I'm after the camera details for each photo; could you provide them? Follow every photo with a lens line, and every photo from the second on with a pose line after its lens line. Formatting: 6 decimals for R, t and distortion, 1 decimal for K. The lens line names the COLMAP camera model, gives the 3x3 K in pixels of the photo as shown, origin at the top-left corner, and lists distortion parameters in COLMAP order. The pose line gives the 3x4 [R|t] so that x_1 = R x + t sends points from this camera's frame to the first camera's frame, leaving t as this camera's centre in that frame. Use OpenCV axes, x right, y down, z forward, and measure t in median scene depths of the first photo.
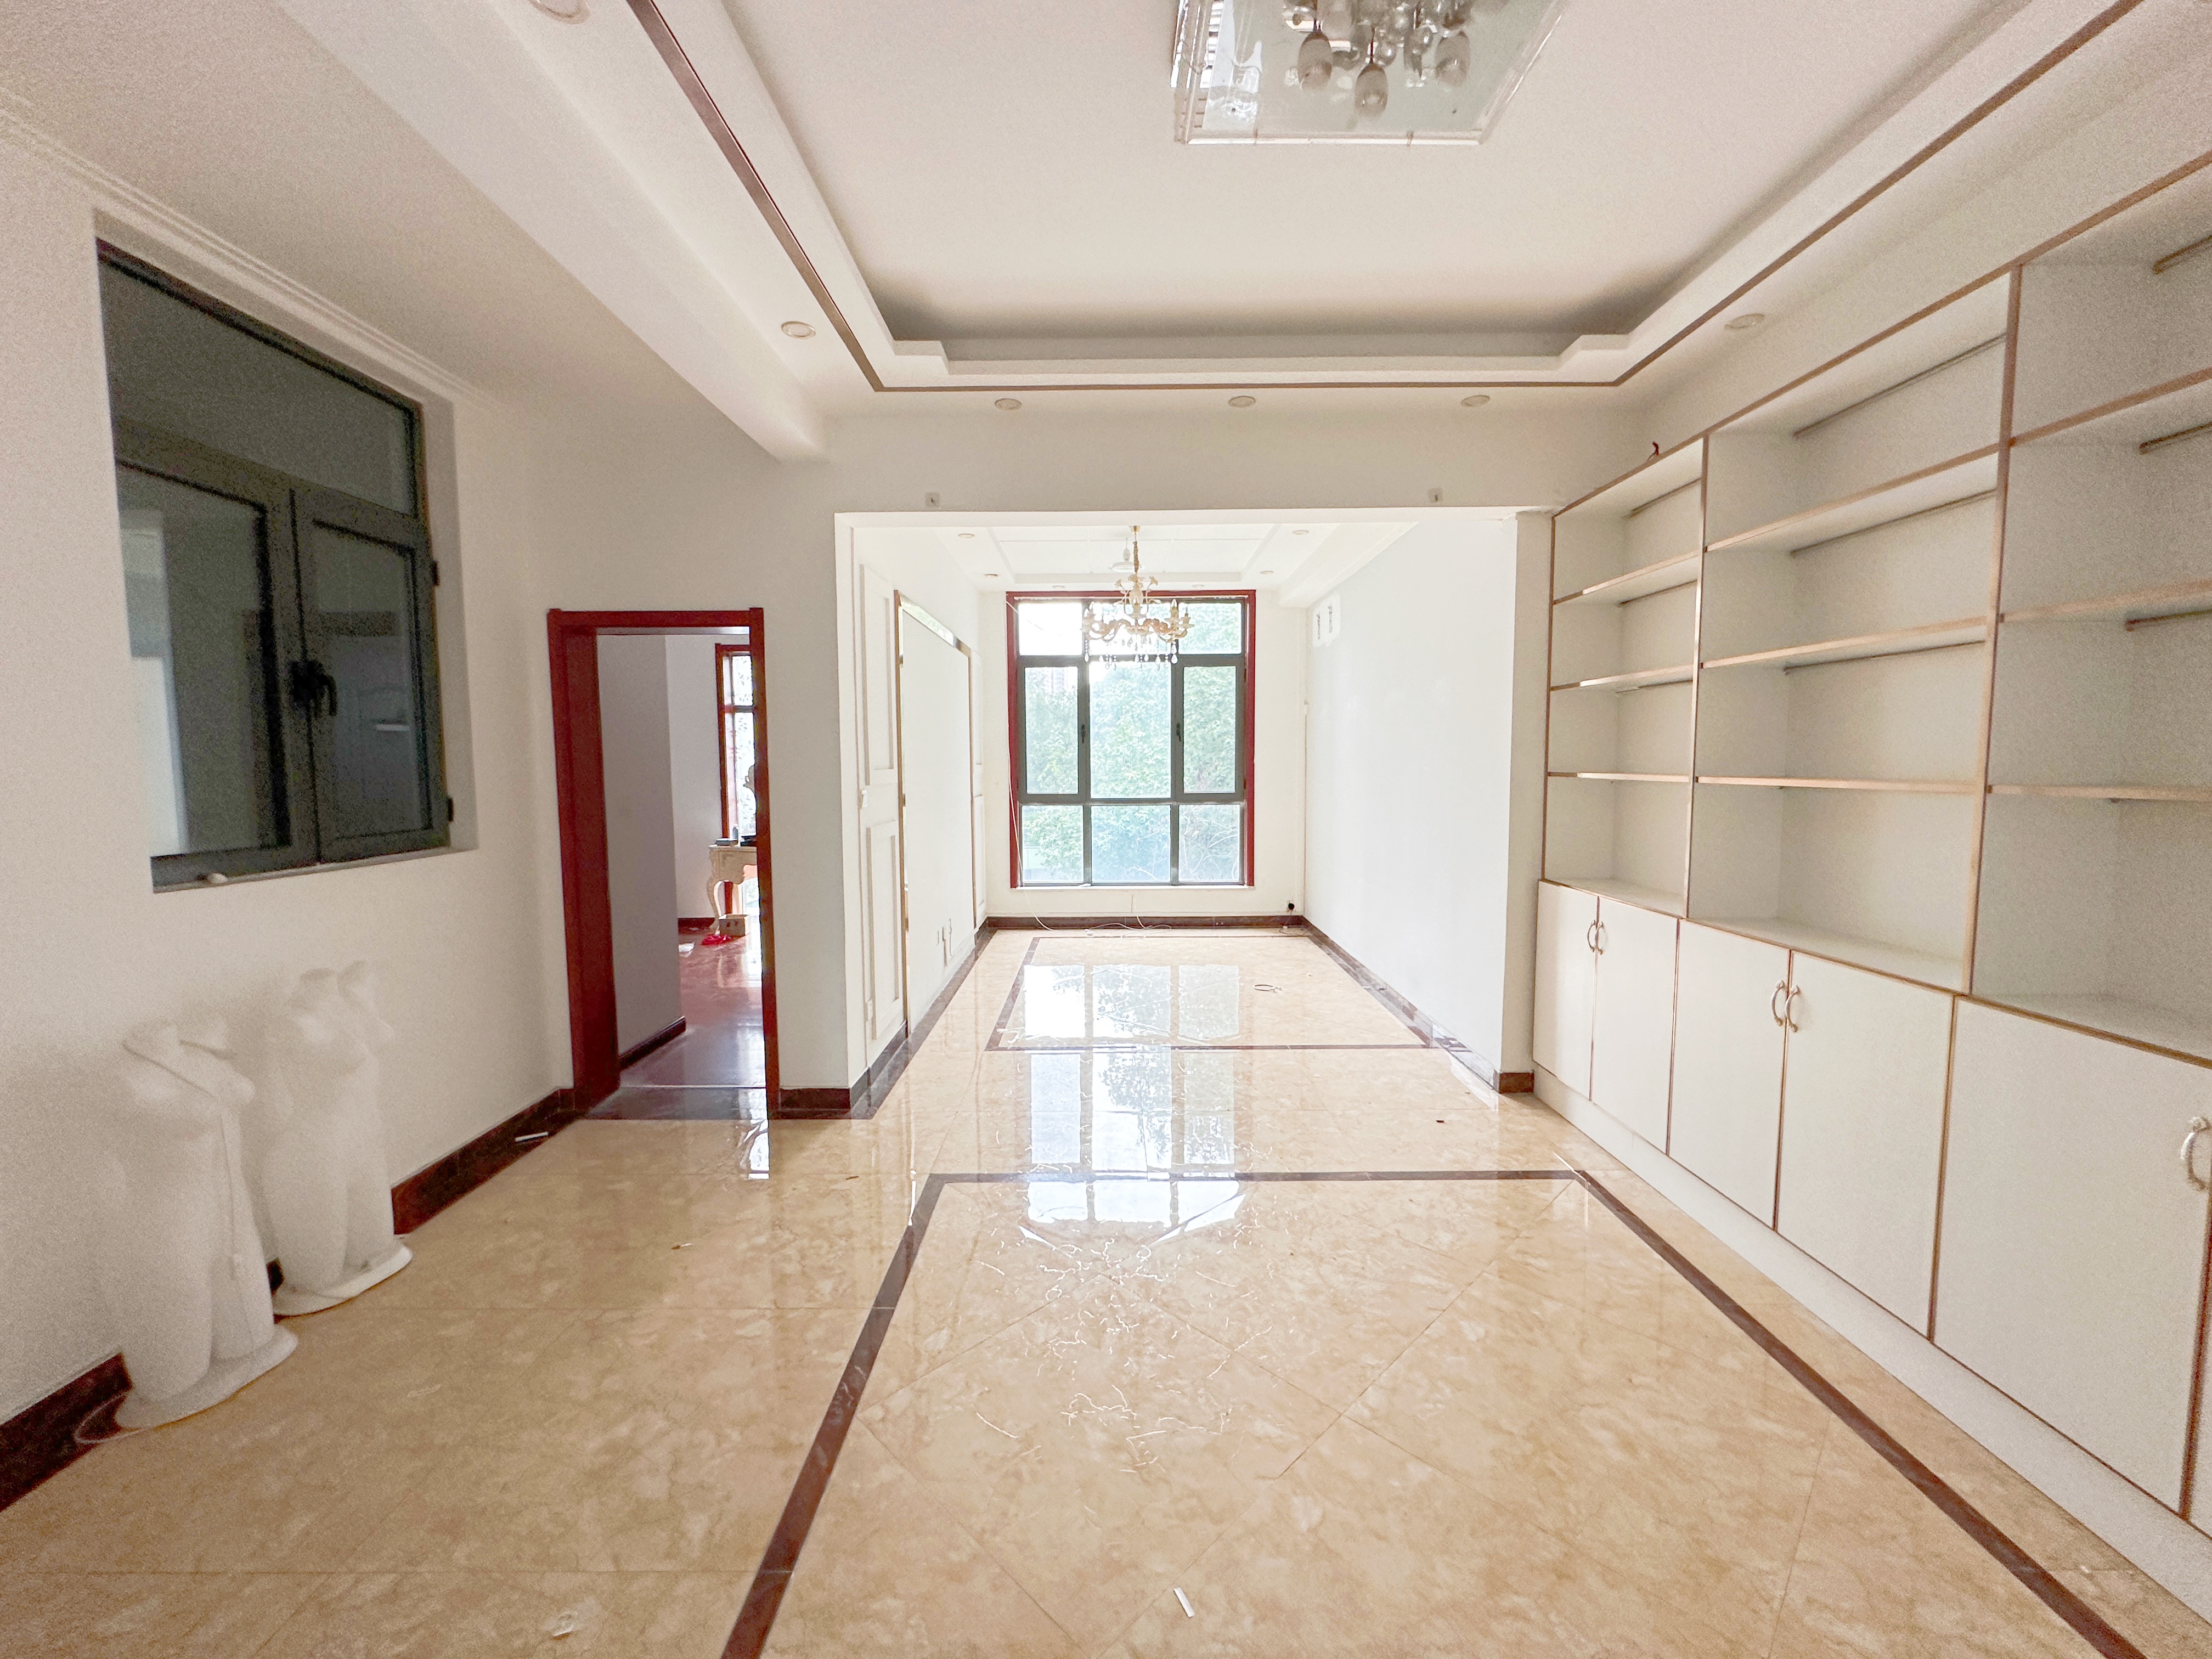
lens RADIAL K [[882.8, 0, 1109.0], [0, 882.8, 822.7], [0, 0, 1]] dist [0.000697, 0.000041]
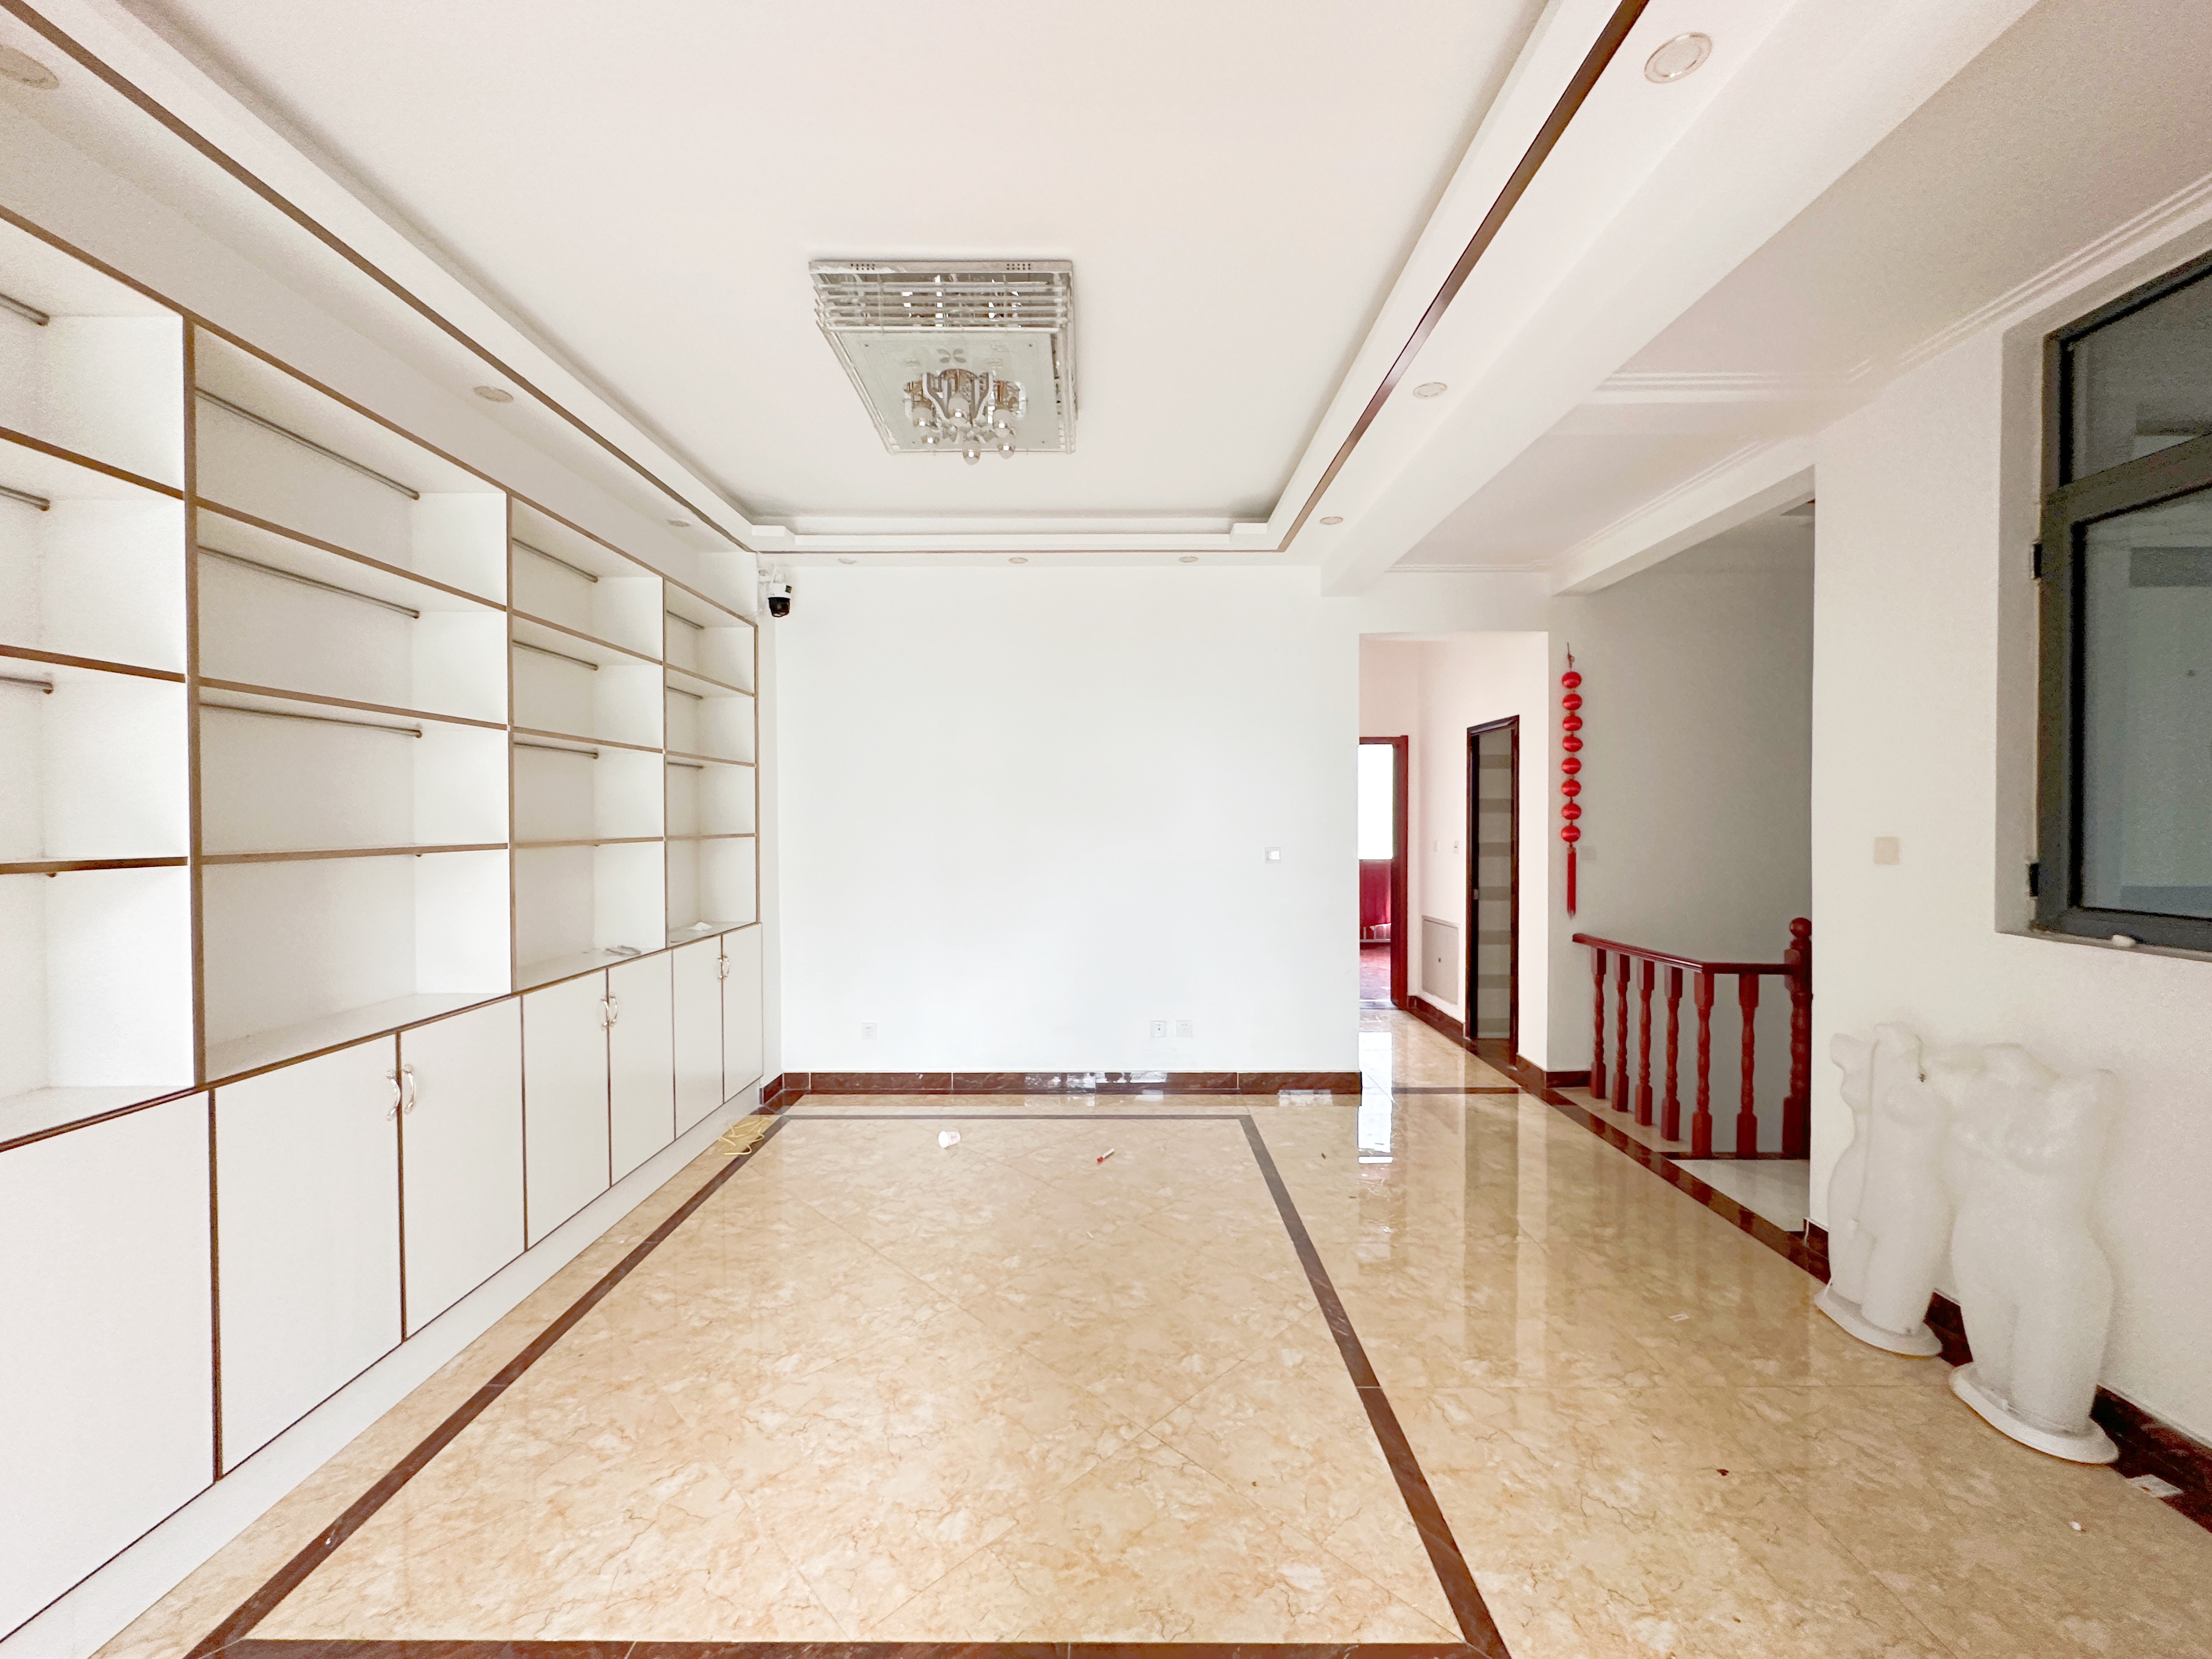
lens RADIAL K [[882.8, 0, 1107.7], [0, 882.8, 830.9], [0, 0, 1]] dist [0.000697, 0.000041]
pose [[-0.999957, 0.009233, 0.000879, 0.023717], [0.009274, 0.996551, 0.082465, -0.144051], [-0.000115, 0.082470, -0.996594, 2.046210]]
